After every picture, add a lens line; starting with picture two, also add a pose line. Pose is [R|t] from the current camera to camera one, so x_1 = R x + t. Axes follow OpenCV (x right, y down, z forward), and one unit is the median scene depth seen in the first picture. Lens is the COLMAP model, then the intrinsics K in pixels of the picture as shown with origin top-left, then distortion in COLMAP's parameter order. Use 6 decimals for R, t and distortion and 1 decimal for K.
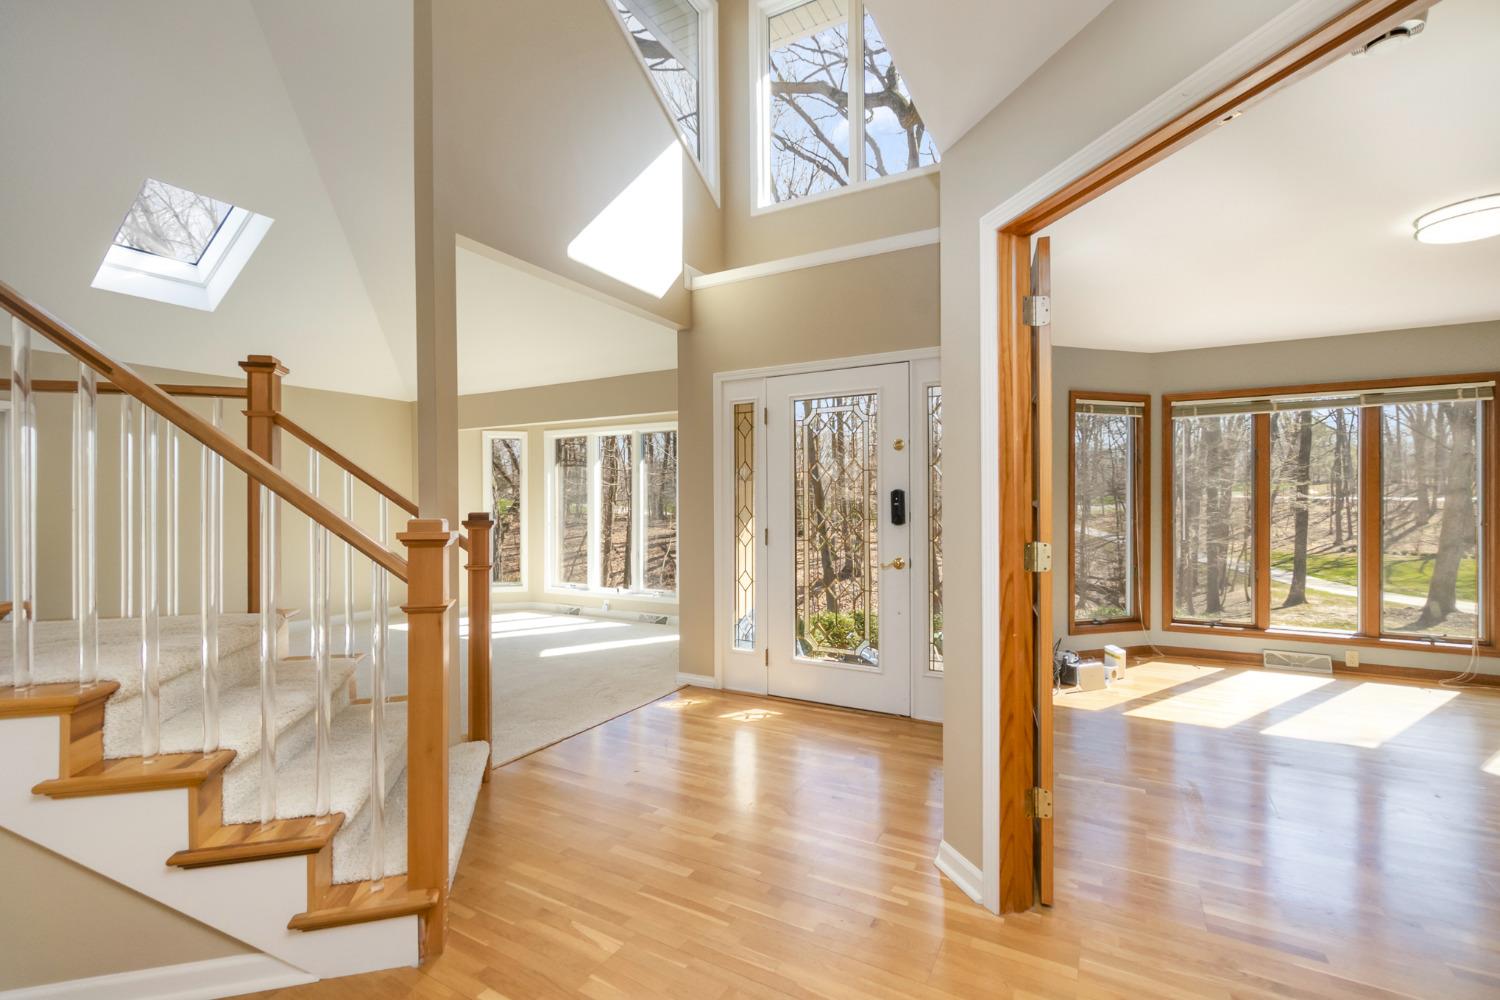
lens RADIAL K [[651.6, 0, 742.7], [0, 651.6, 503.4], [0, 0, 1]] dist [0.000144, 0.000513]
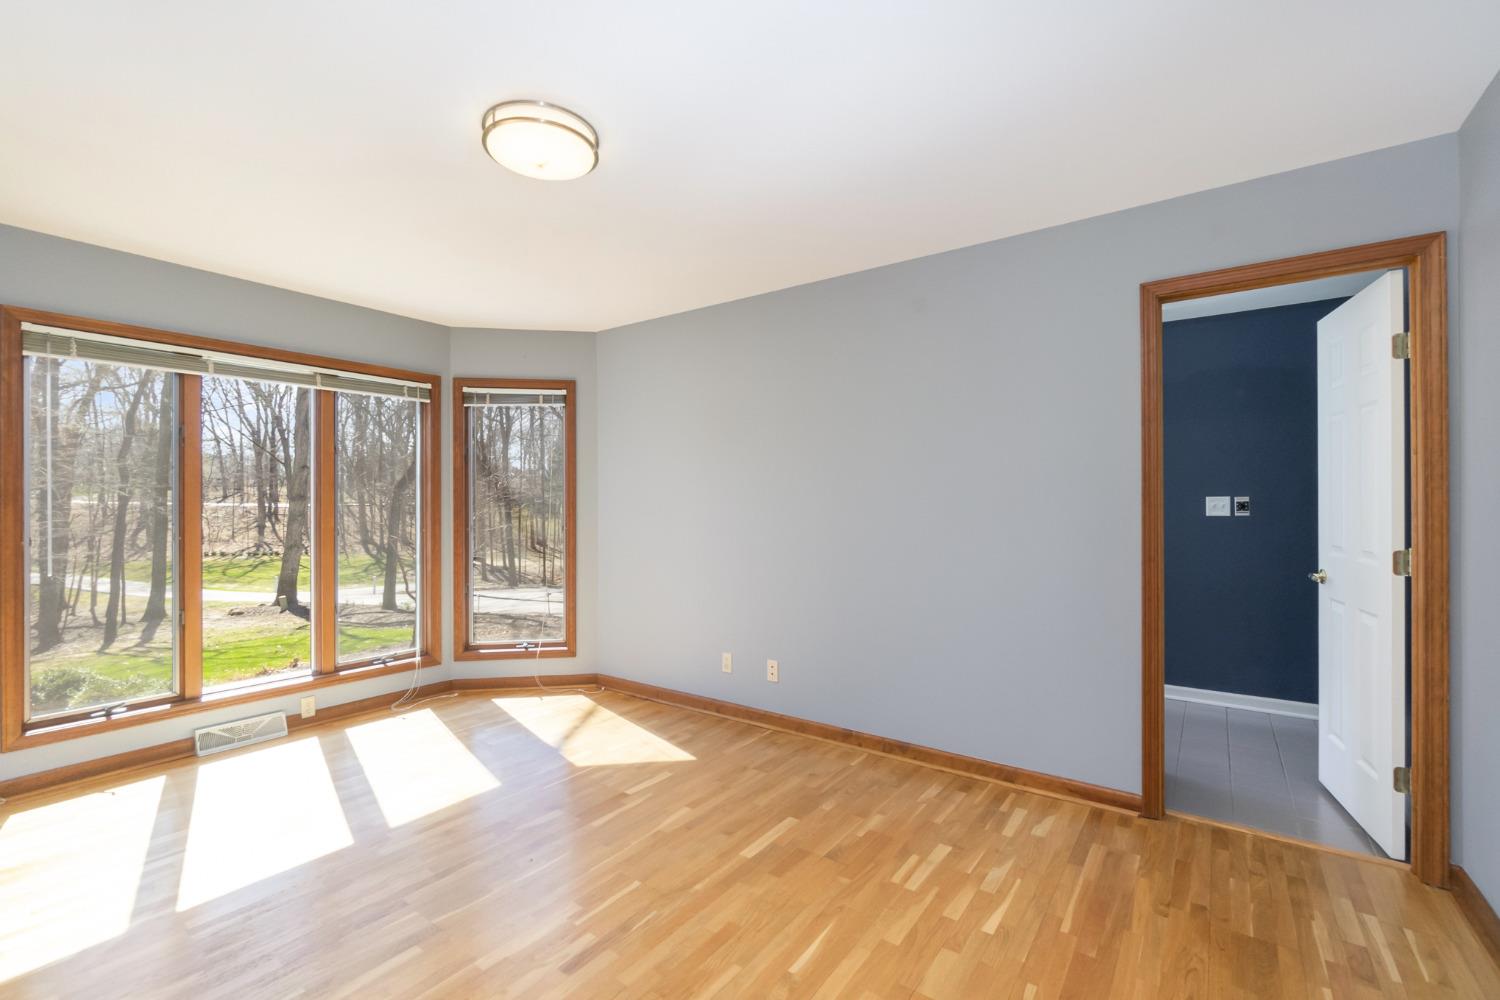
lens RADIAL K [[651.6, 0, 742.7], [0, 651.6, 503.4], [0, 0, 1]] dist [0.000144, 0.000513]
pose [[0.121797, 0.007729, 0.992525, 0.210635], [0.000864, 0.999968, -0.007893, 0.000542], [-0.992555, 0.001819, 0.121787, 0.369932]]
